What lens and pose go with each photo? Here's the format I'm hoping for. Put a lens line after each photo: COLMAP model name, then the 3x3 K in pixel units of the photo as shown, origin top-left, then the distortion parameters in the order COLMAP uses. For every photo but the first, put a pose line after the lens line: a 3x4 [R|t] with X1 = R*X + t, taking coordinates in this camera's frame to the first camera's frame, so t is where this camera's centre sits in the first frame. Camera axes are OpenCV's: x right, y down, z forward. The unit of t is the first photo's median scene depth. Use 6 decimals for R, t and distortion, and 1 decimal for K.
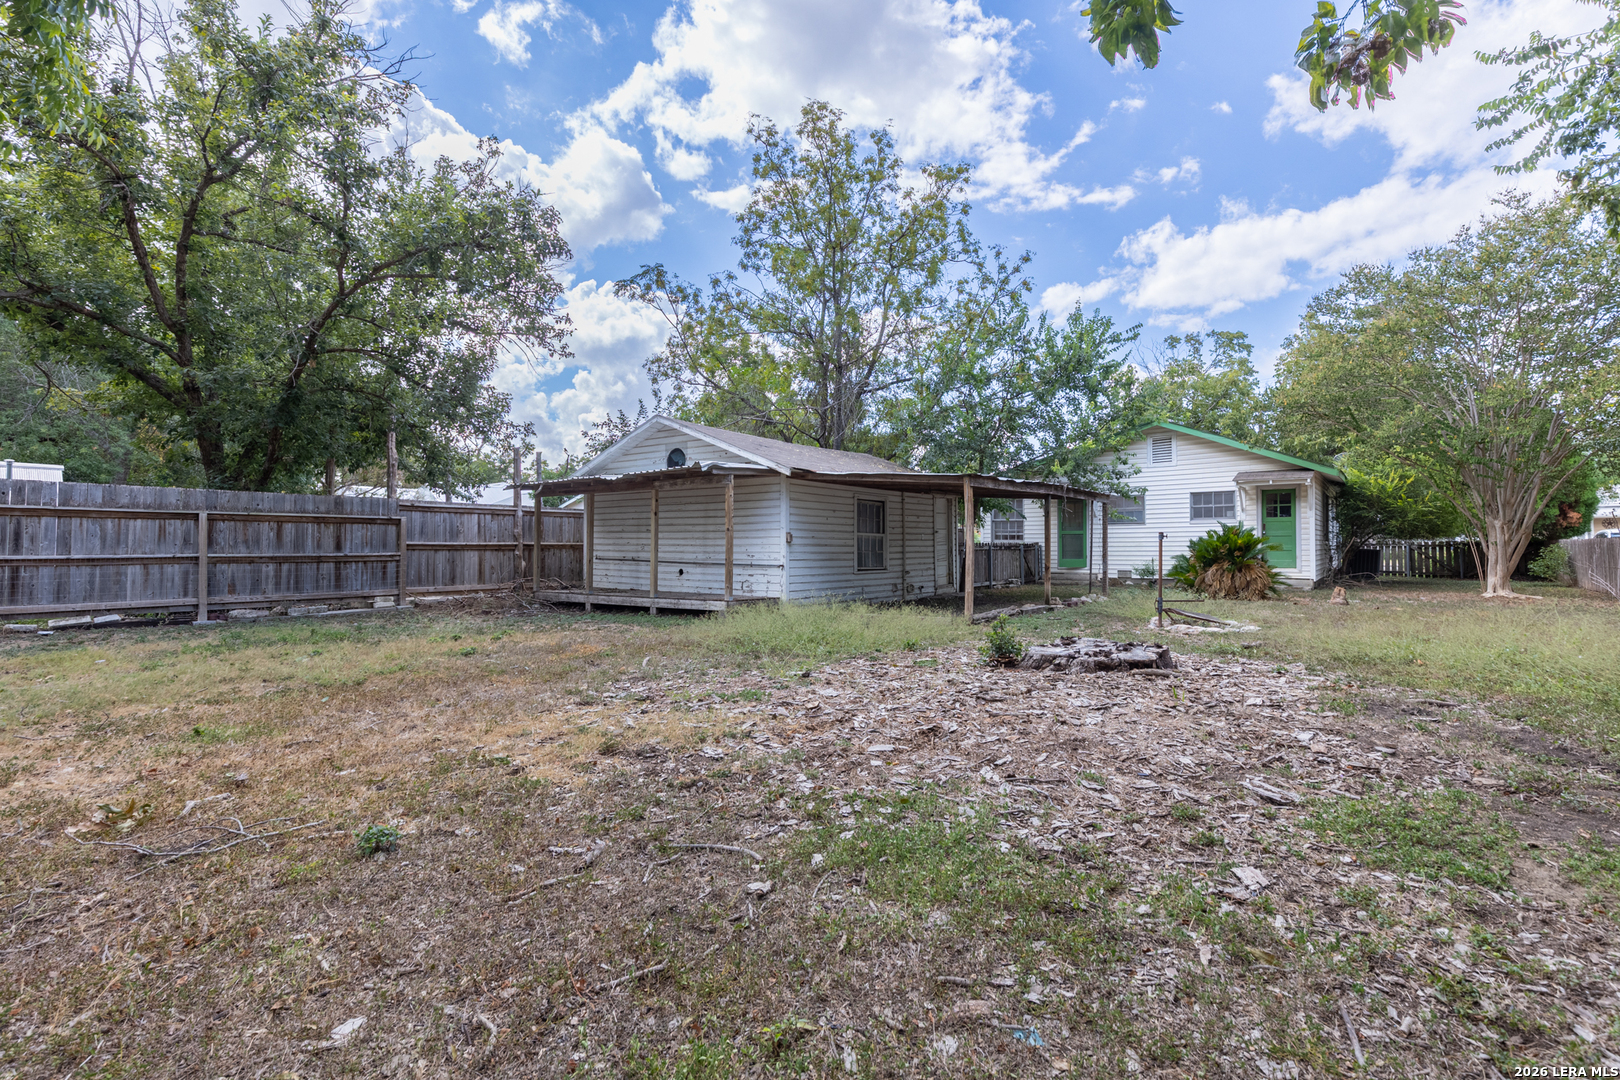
lens RADIAL K [[723.2, 0, 810.0], [0, 723.2, 540.0], [0, 0, 1]] dist [0.000812, 0.000021]
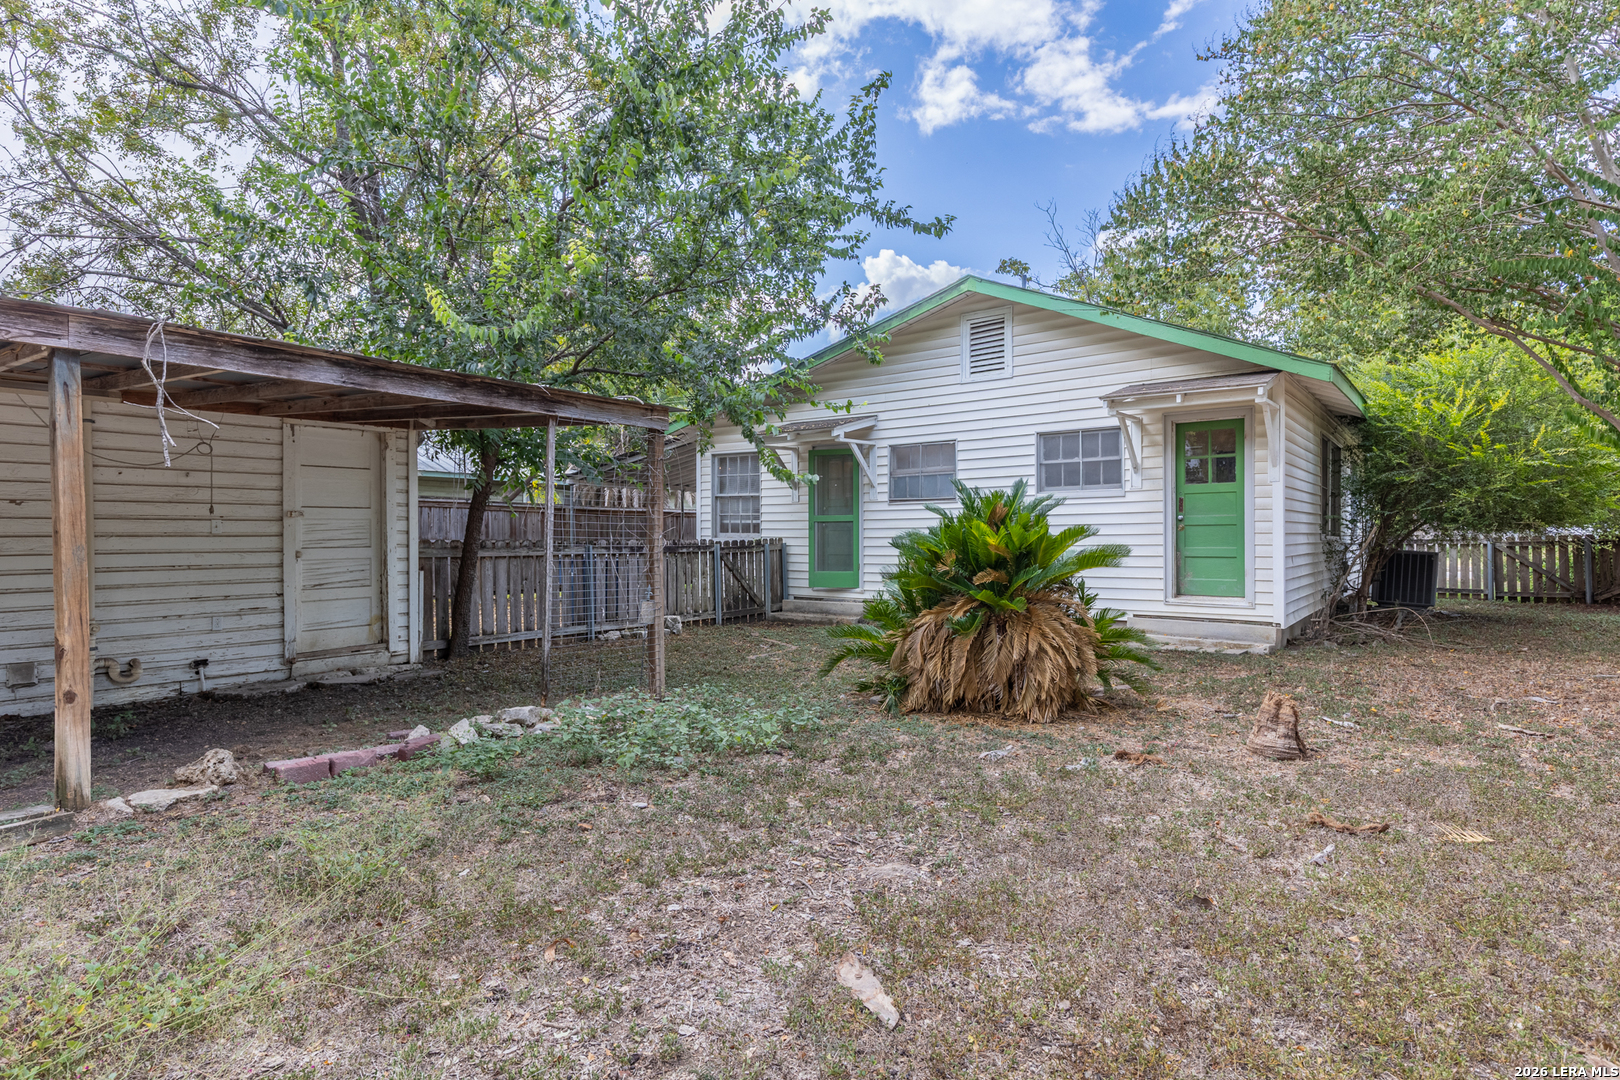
lens RADIAL K [[833.3, 0, 810.0], [0, 833.3, 540.0], [0, 0, 1]] dist [0.000977, -0.000203]
pose [[0.999936, -0.001503, 0.011231, 0.383395], [0.001390, 0.999948, 0.010061, -0.001596], [-0.011246, -0.010044, 0.999886, 0.471856]]
